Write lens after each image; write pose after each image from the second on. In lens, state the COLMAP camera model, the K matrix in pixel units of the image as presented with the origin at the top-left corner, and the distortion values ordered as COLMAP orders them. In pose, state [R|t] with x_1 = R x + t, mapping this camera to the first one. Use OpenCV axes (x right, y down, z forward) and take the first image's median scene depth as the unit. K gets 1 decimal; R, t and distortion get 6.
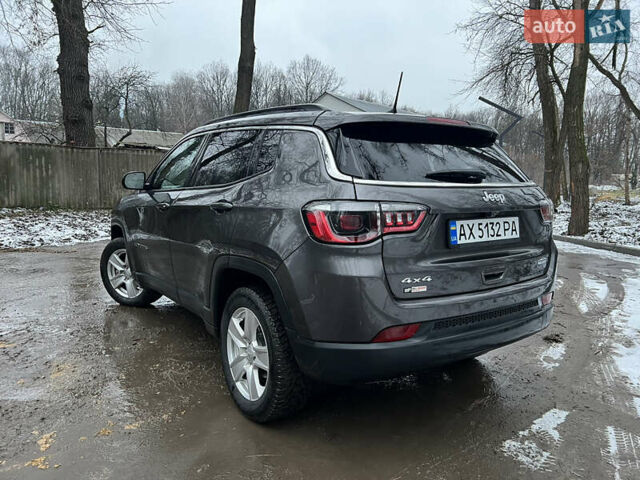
lens RADIAL K [[519.8, 0, 320.0], [0, 519.8, 240.0], [0, 0, 1]] dist [0.041937, -0.005884]
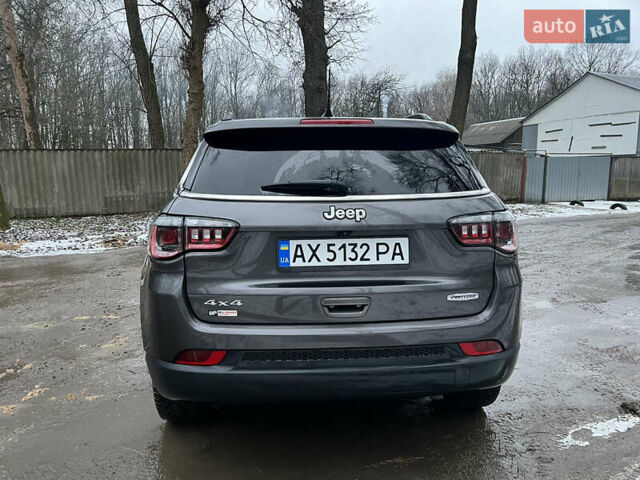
lens RADIAL K [[519.8, 0, 320.0], [0, 519.8, 240.0], [0, 0, 1]] dist [0.041937, -0.005884]
pose [[0.850217, 0.049348, -0.524114, 0.723289], [-0.045724, 0.998757, 0.019865, -0.053601], [0.524442, 0.007075, 0.851417, 0.278991]]
